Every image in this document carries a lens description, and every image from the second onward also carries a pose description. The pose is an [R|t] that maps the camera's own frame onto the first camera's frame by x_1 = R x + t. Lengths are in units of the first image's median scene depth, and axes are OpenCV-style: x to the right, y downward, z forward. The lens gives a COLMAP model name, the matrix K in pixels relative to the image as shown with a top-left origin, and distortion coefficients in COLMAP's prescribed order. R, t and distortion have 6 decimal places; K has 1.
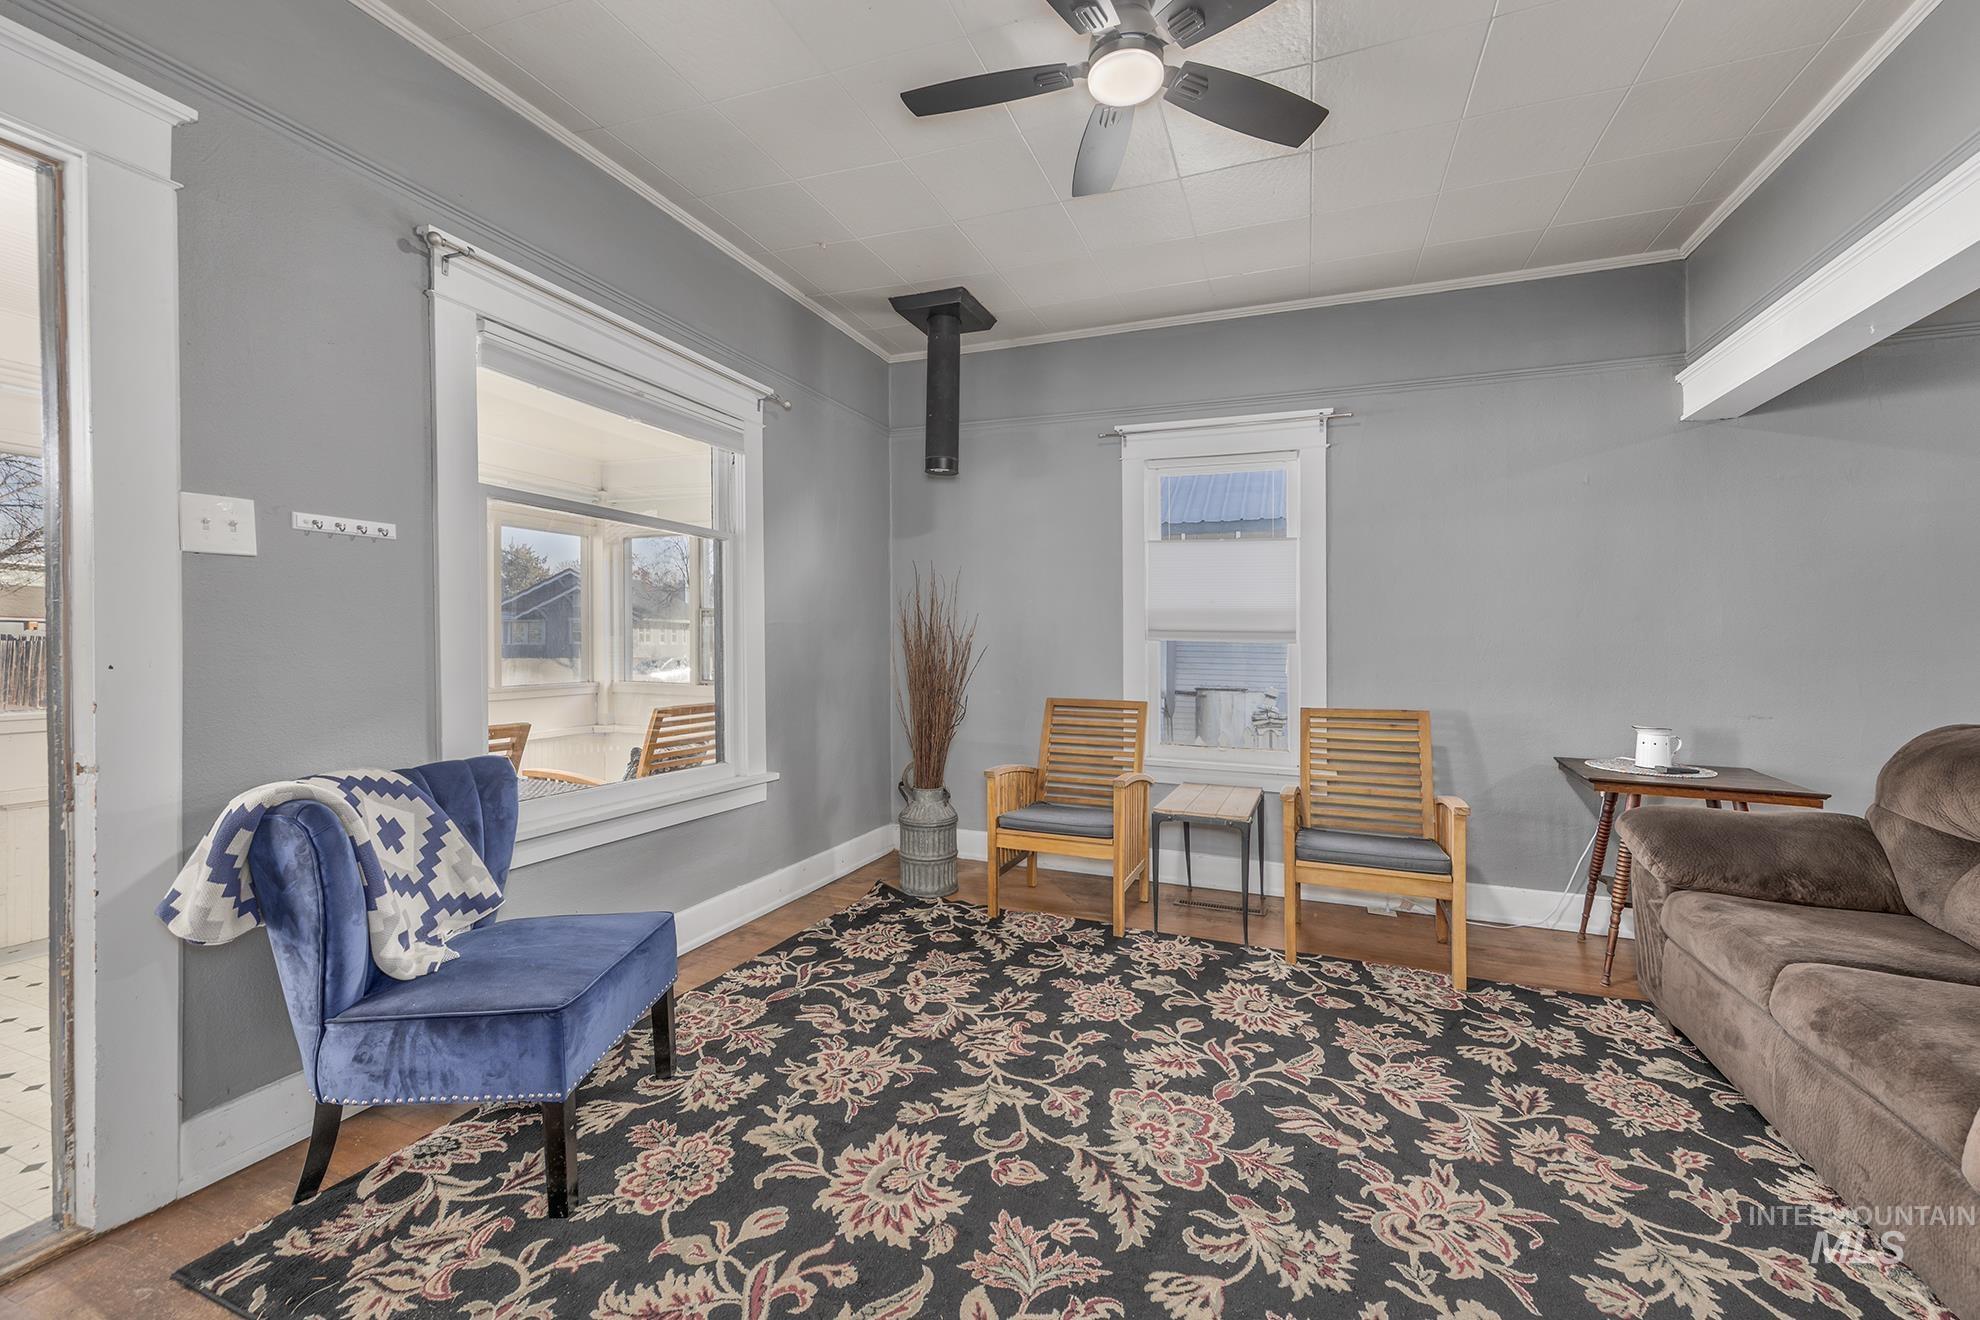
lens RADIAL K [[794.0, 0, 996.0], [0, 794.0, 642.9], [0, 0, 1]] dist [0.001752, 0.000256]
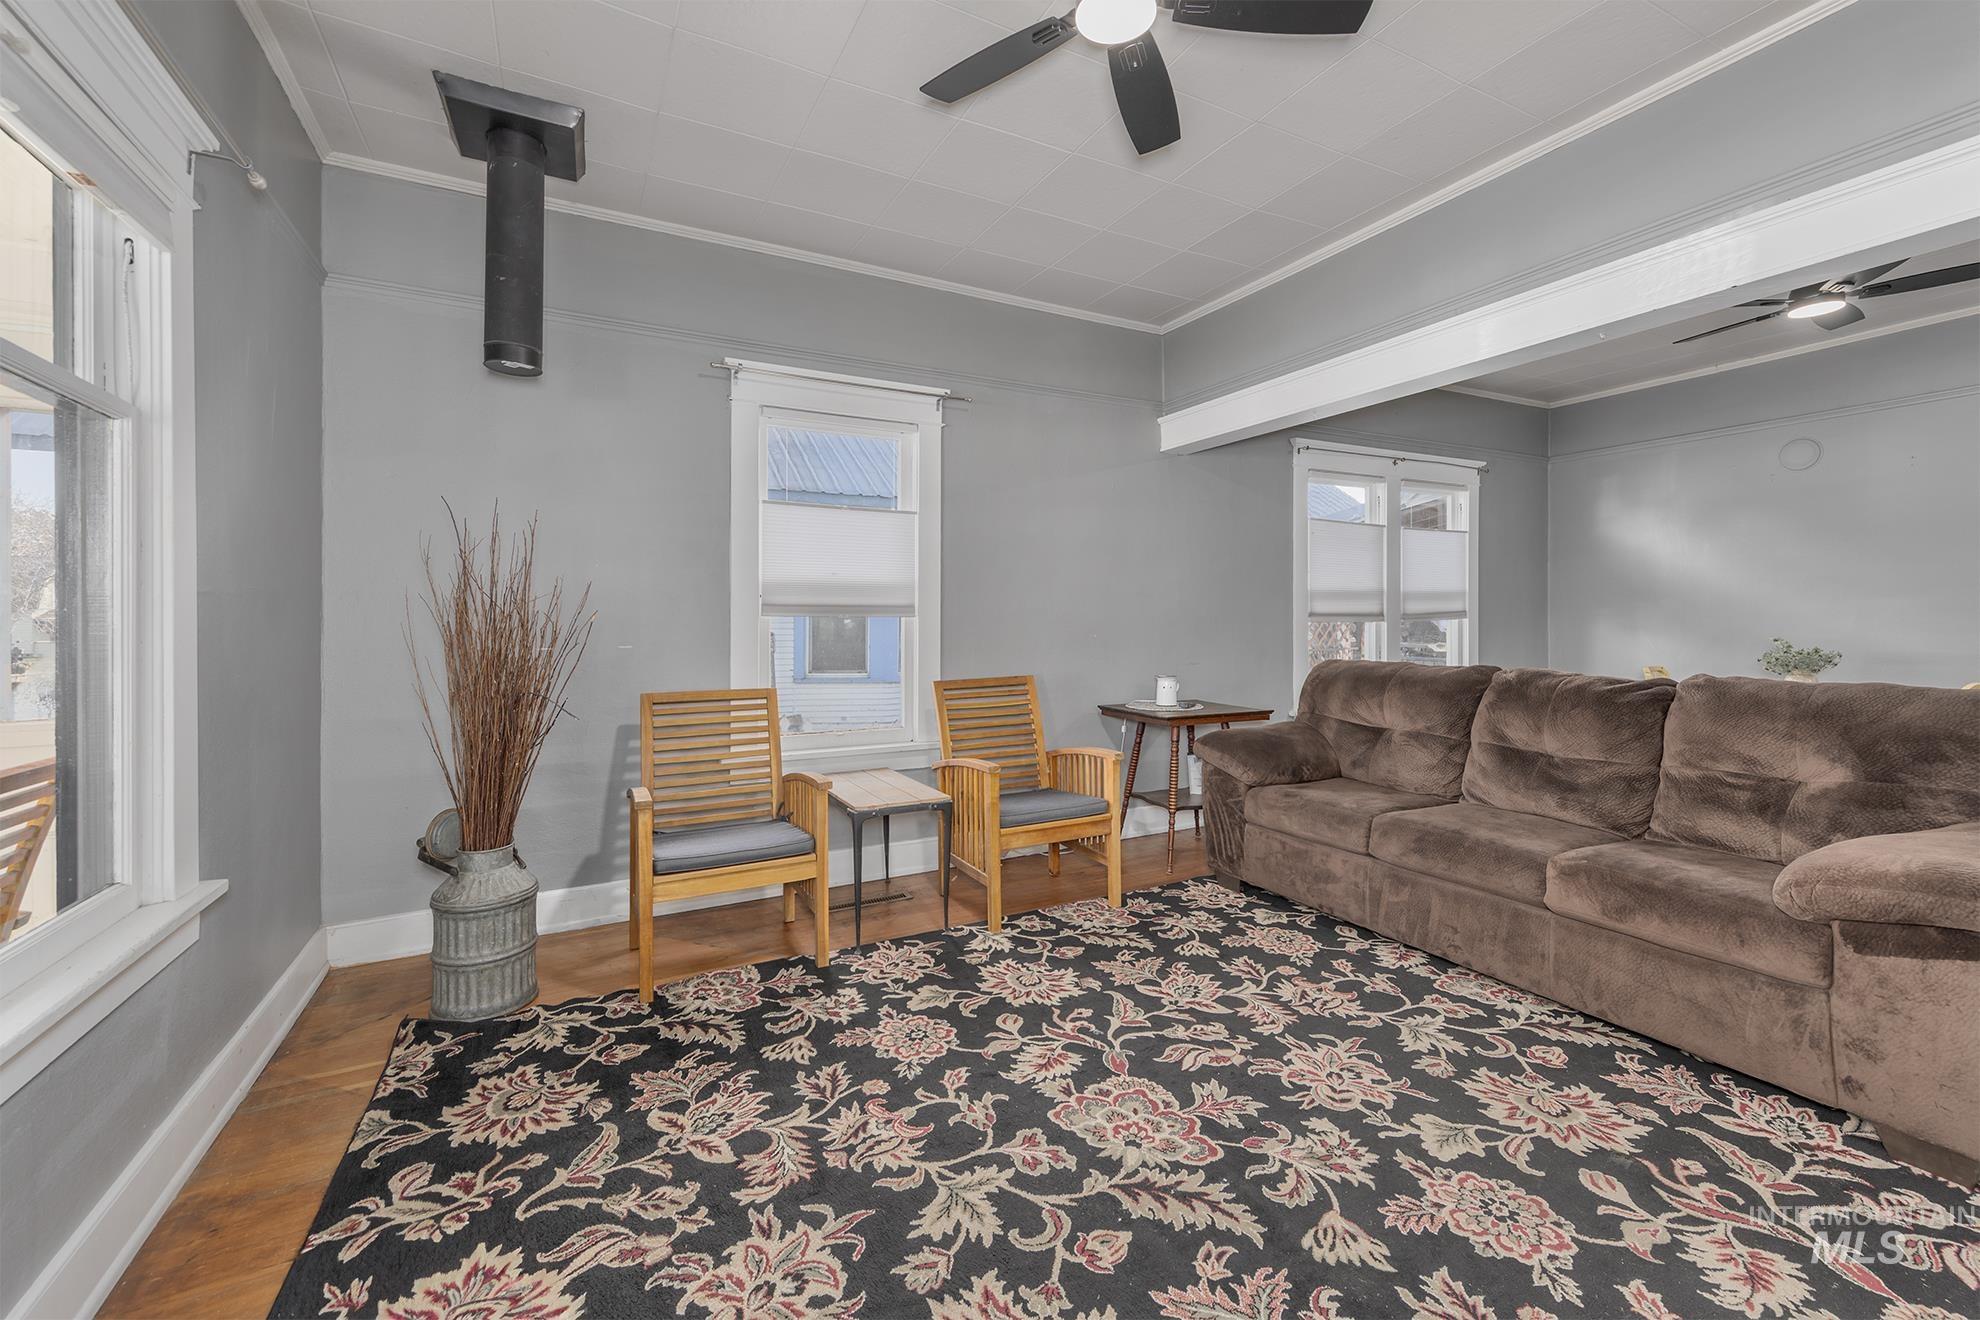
lens RADIAL K [[820.2, 0, 1000.6], [0, 820.2, 657.2], [0, 0, 1]] dist [0.000355, -0.000060]
pose [[0.650283, -0.054450, 0.757738, -0.470190], [0.018253, 0.998260, 0.056069, -0.008686], [-0.759472, -0.022629, 0.650146, 0.371667]]
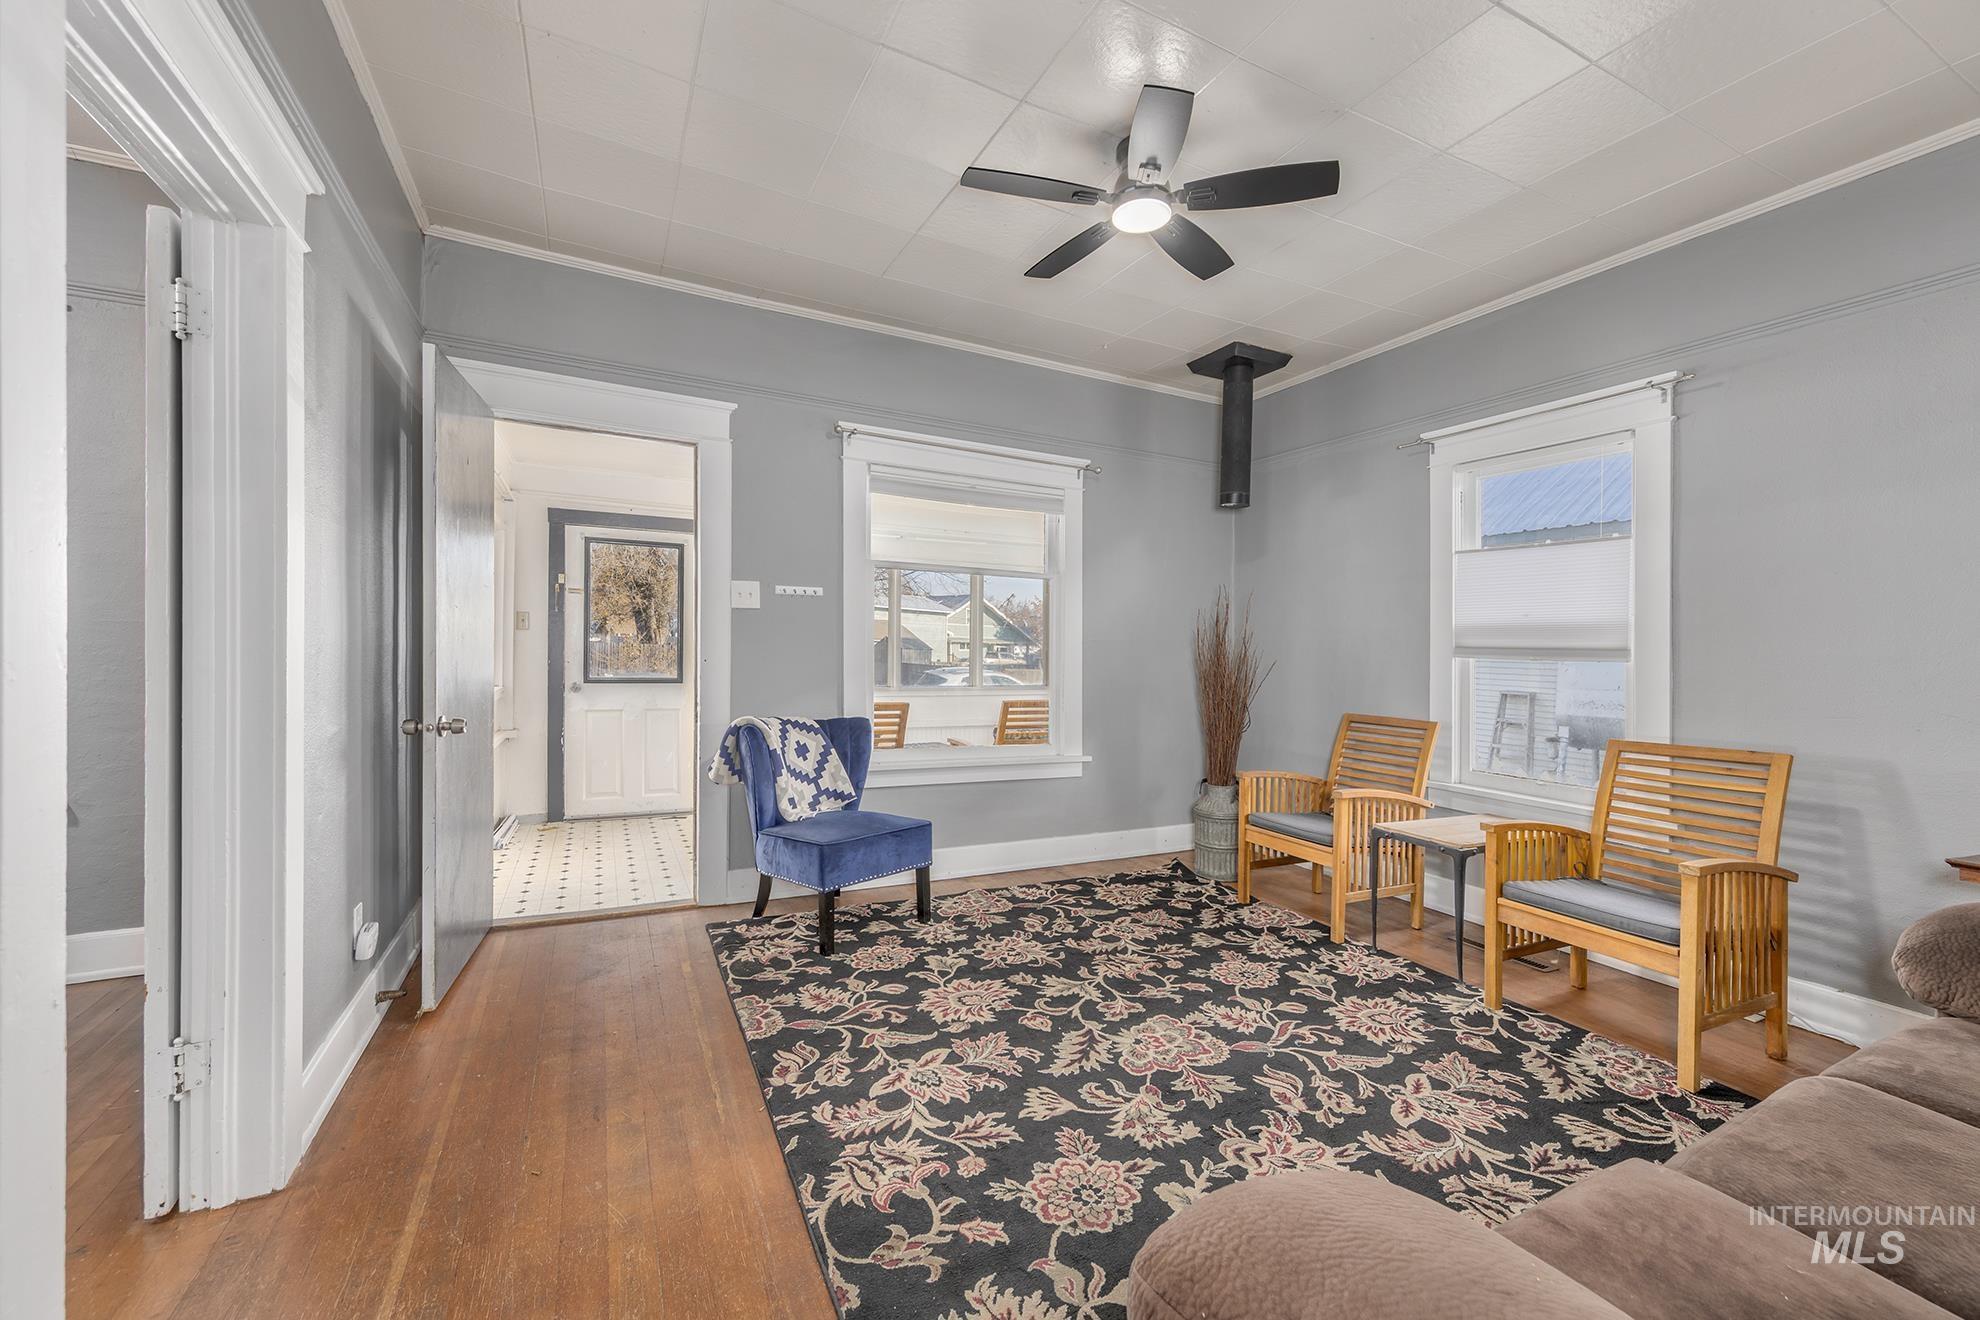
lens RADIAL K [[781.2, 0, 990.0], [0, 781.2, 660.0], [0, 0, 1]] dist [0.002246, 0.000033]
pose [[0.743022, 0.013408, -0.669133, 0.630842], [-0.014012, 0.999892, 0.004477, 0.004573], [0.669120, 0.006049, 0.743130, -0.077405]]
